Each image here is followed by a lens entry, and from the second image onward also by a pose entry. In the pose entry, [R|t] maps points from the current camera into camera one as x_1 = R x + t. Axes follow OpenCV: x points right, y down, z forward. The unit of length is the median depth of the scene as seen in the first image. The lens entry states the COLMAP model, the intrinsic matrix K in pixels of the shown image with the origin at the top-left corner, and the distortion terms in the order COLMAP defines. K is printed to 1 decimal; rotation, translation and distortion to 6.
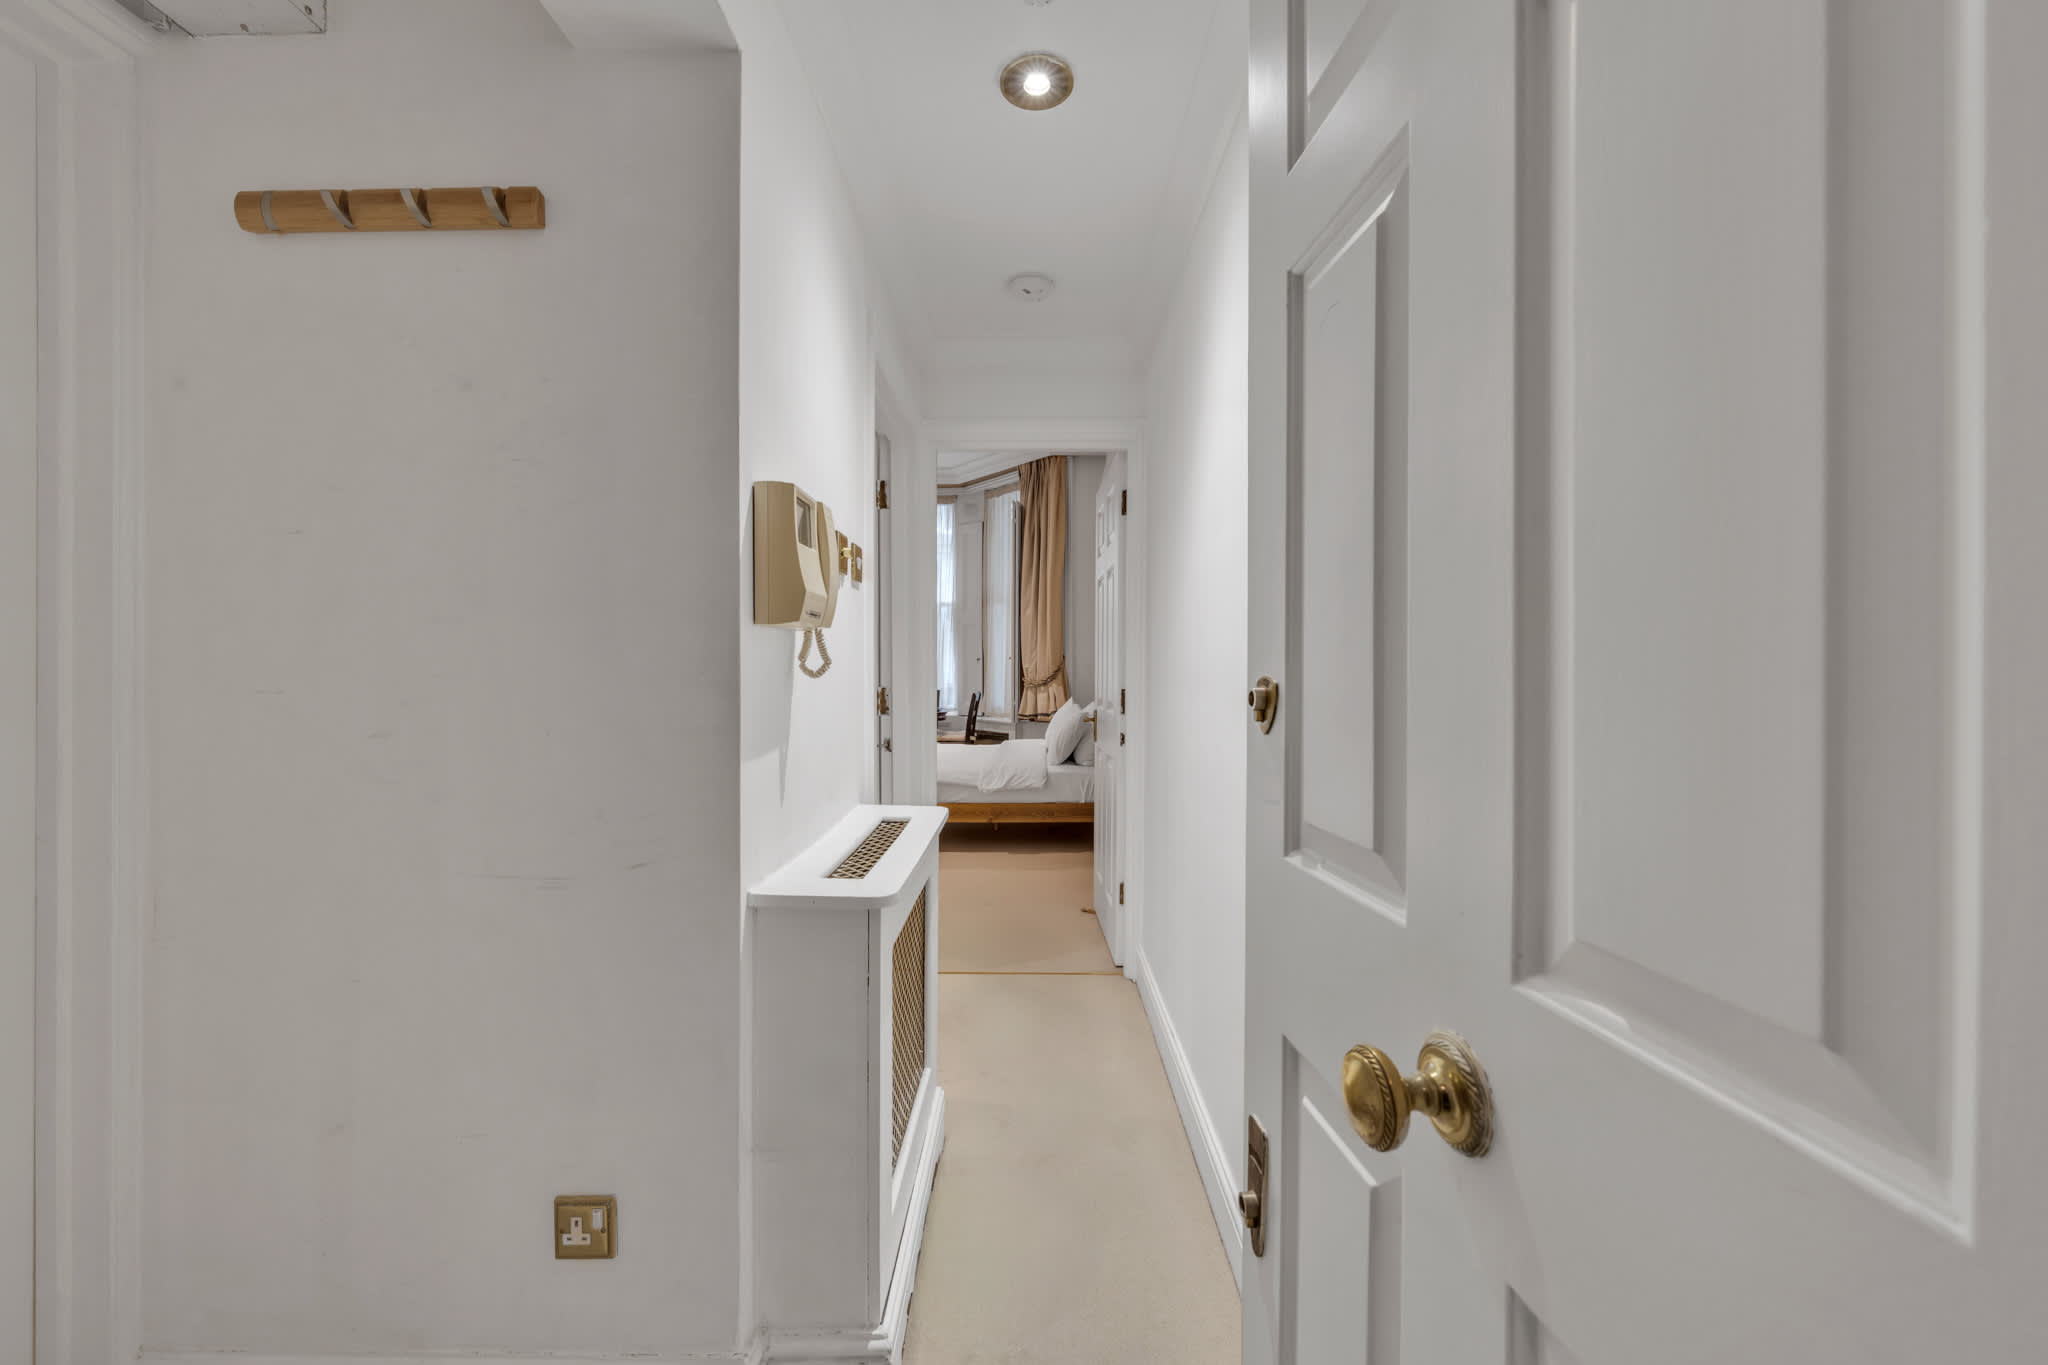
lens RADIAL K [[722.1, 0, 1024.0], [0, 722.1, 682.5], [0, 0, 1]] dist [-0.000349, -0.000015]
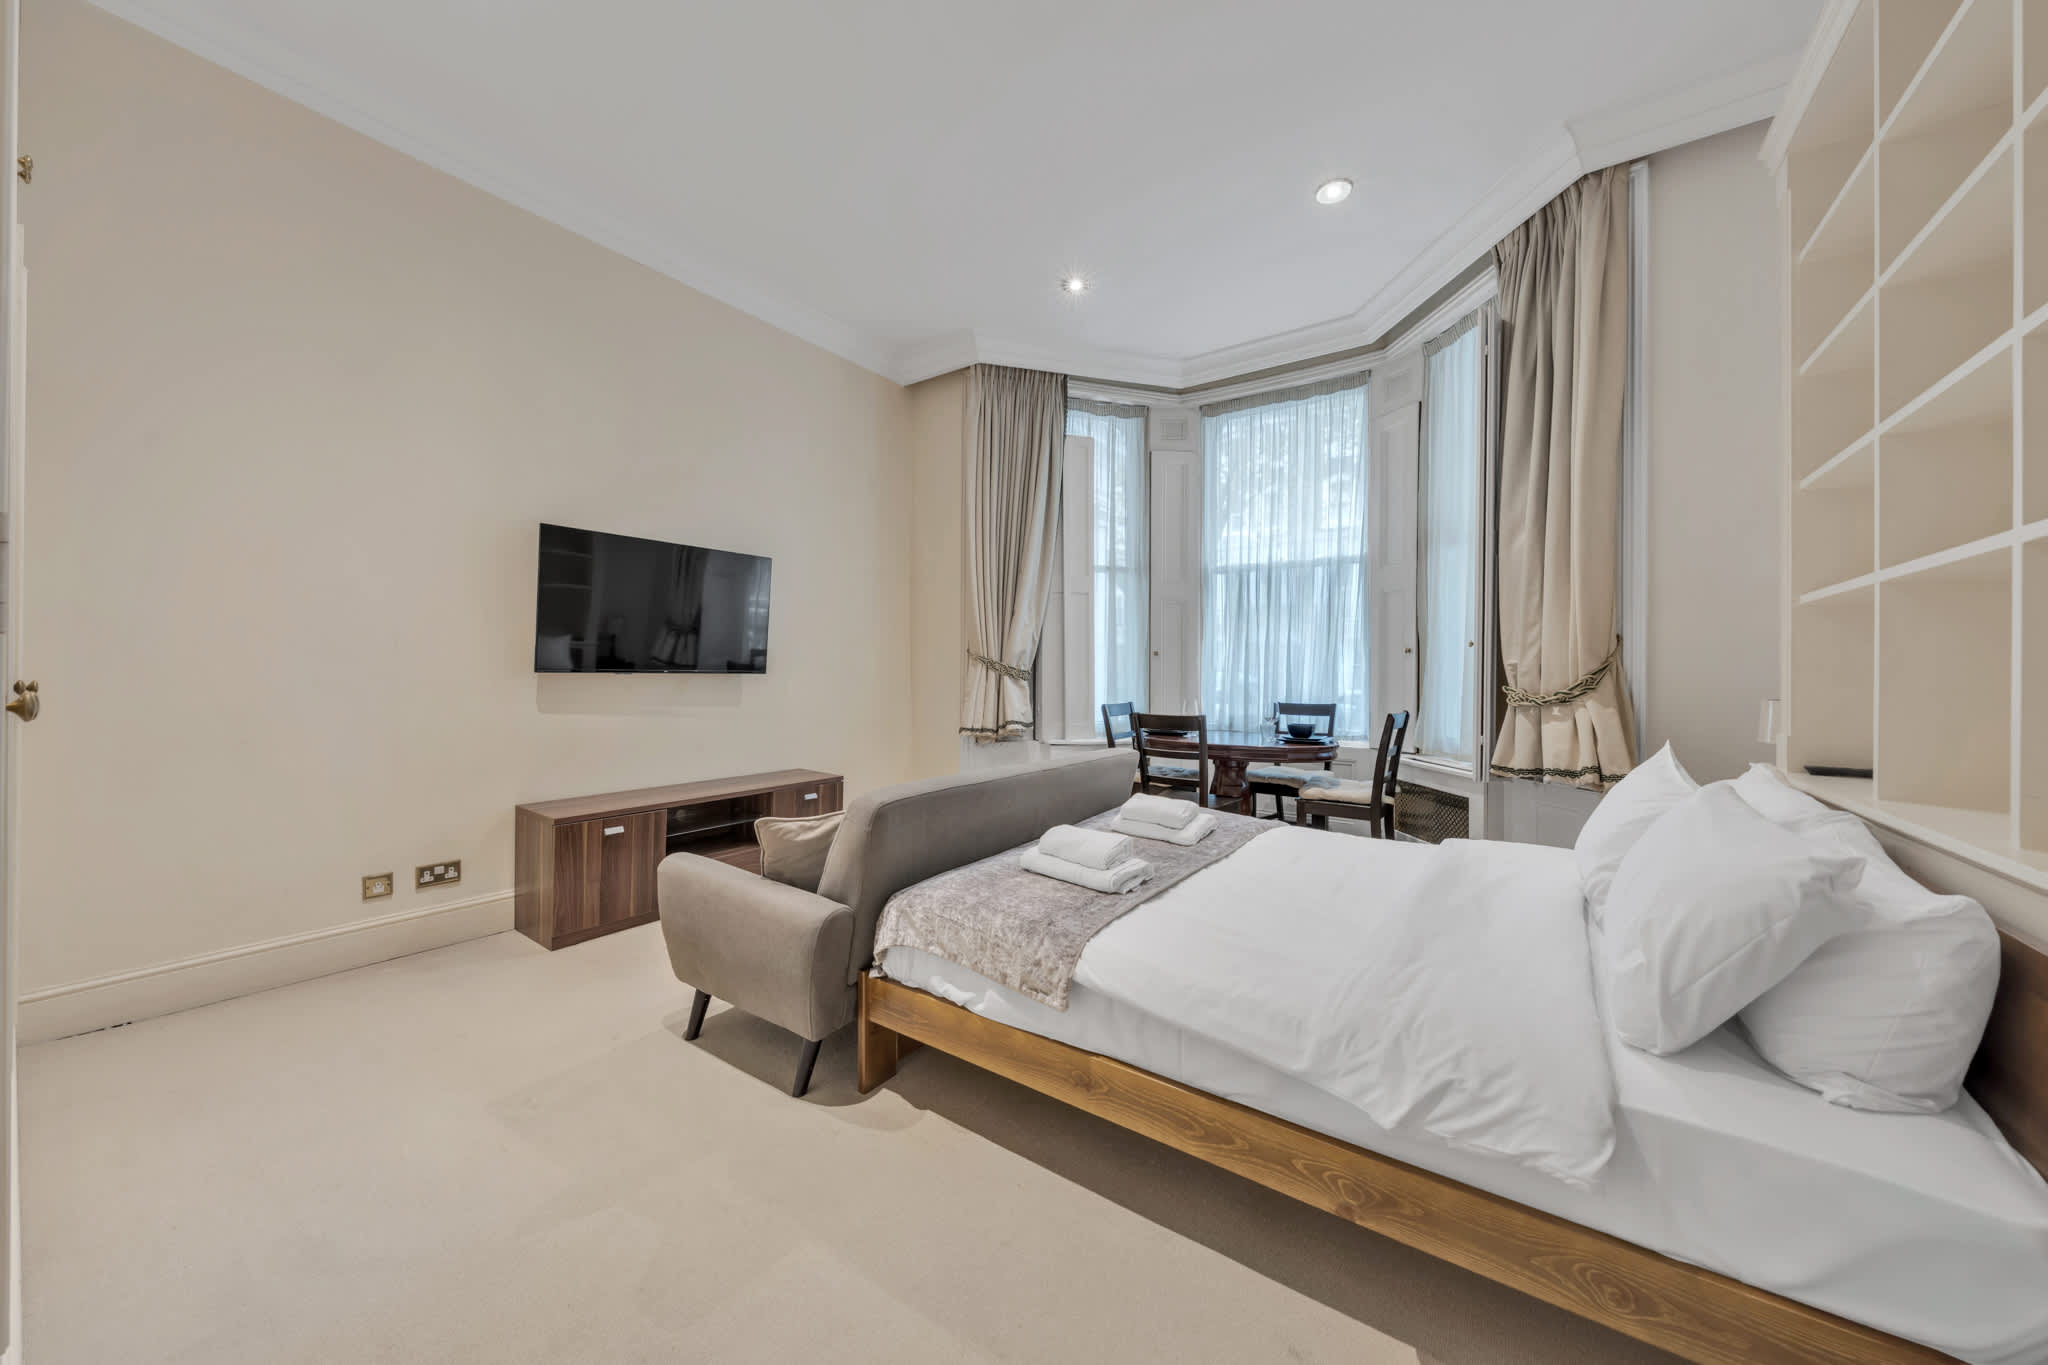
lens RADIAL K [[722.1, 0, 1024.0], [0, 722.1, 682.5], [0, 0, 1]] dist [-0.000349, -0.000015]
pose [[0.829727, 0.005340, -0.558144, 0.001590], [-0.006707, 0.999977, -0.000404, -0.006426], [0.558129, 0.004078, 0.829744, 0.447249]]
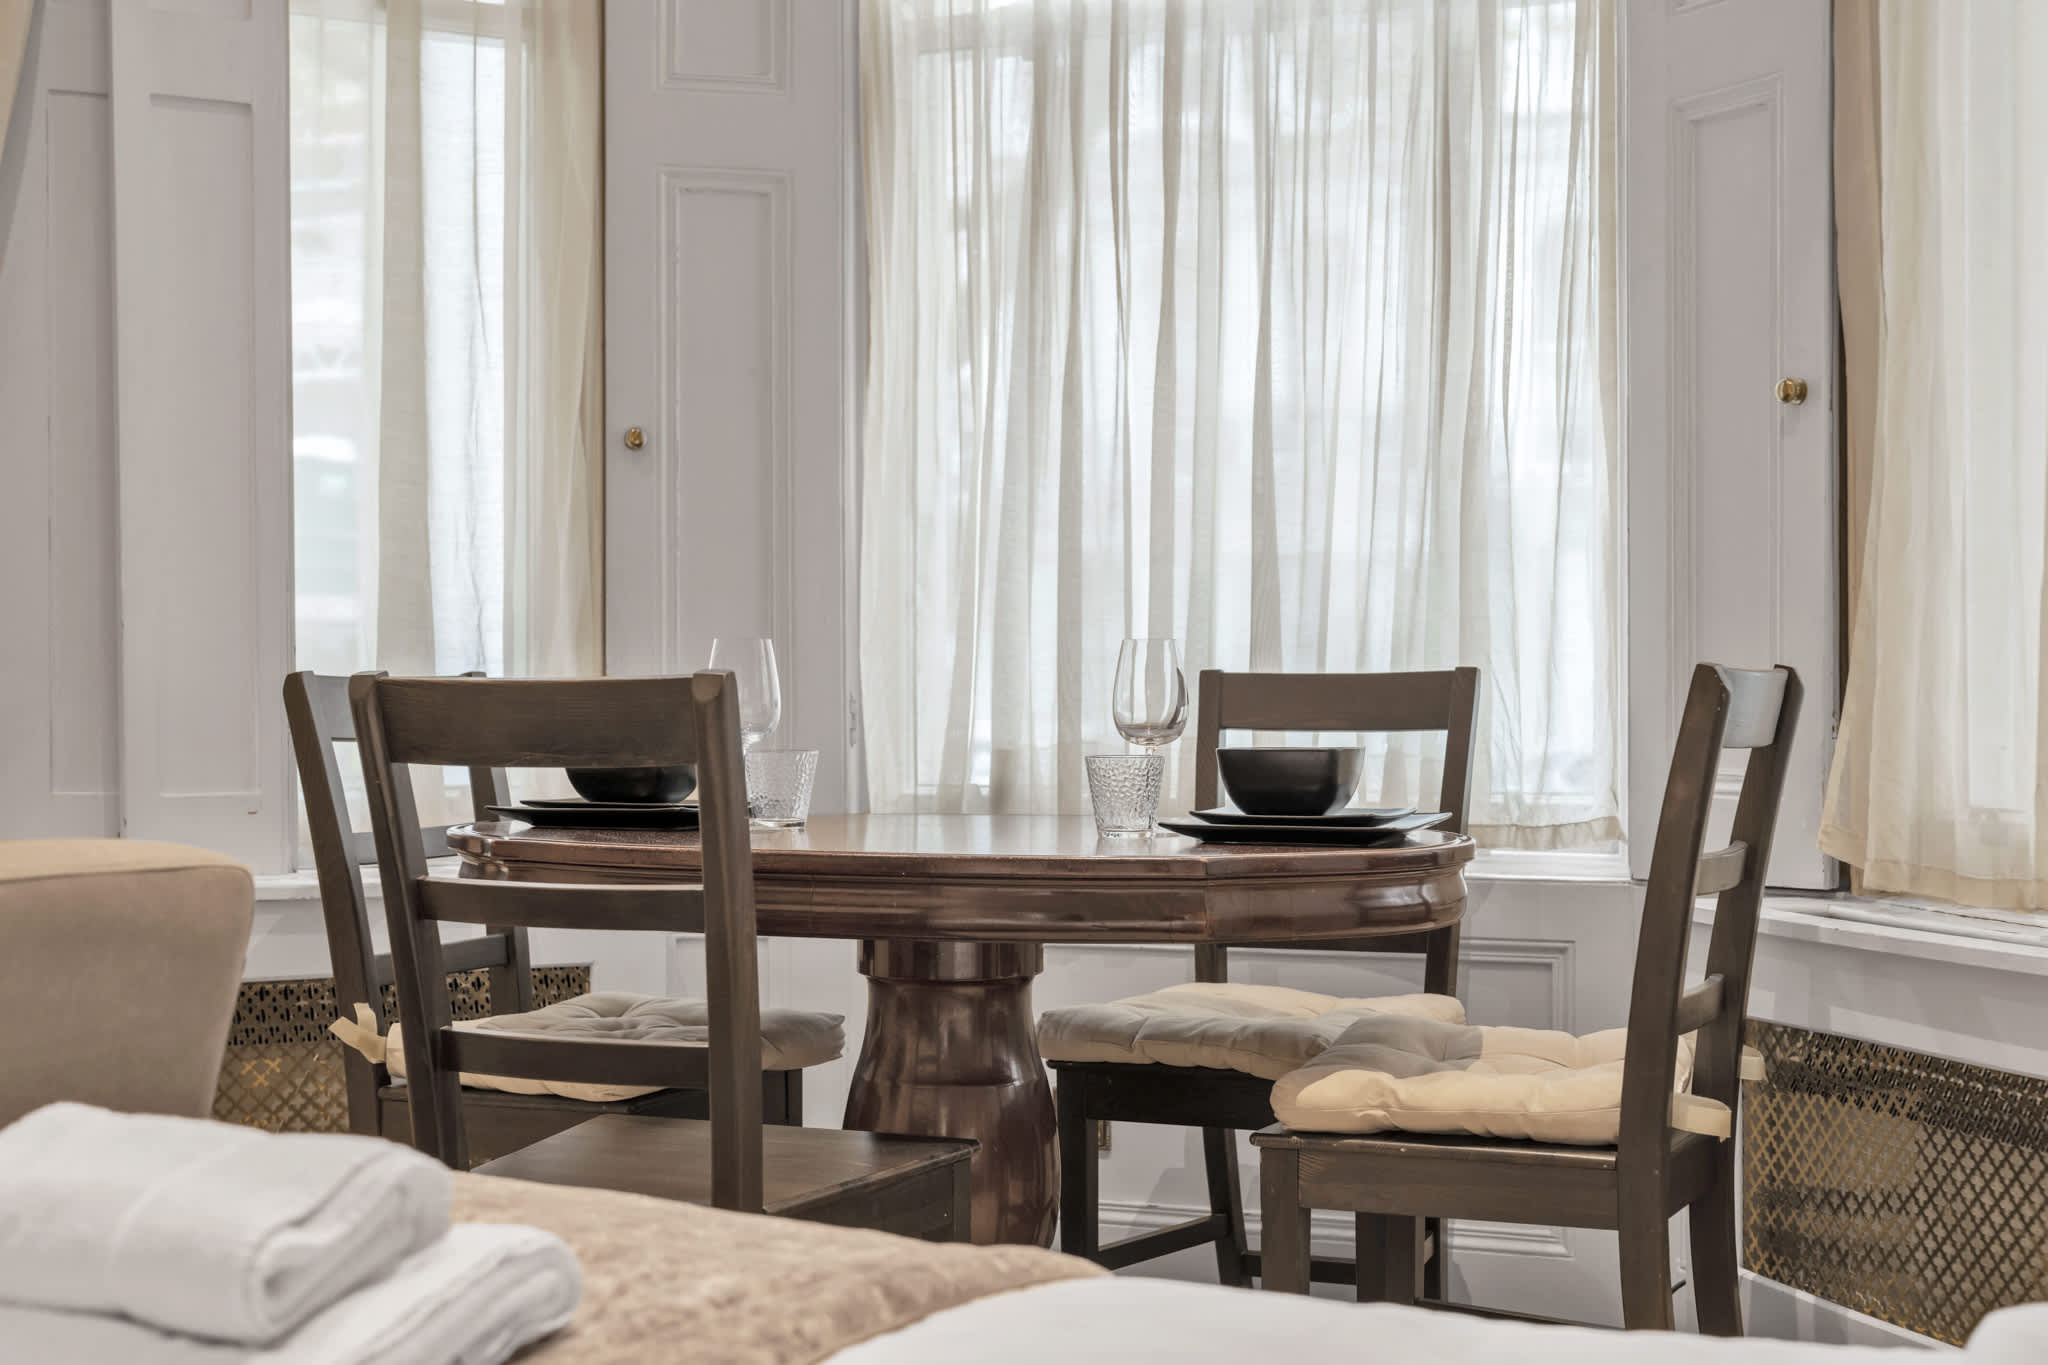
lens RADIAL K [[2870.9, 0, 1024.0], [0, 2870.9, 682.5], [0, 0, 1]] dist [0.010728, -0.038182]
pose [[0.930608, -0.009092, -0.365906, -0.013532], [0.000745, 0.999736, -0.022947, 0.028611], [0.366018, 0.021082, 0.930369, 0.638742]]
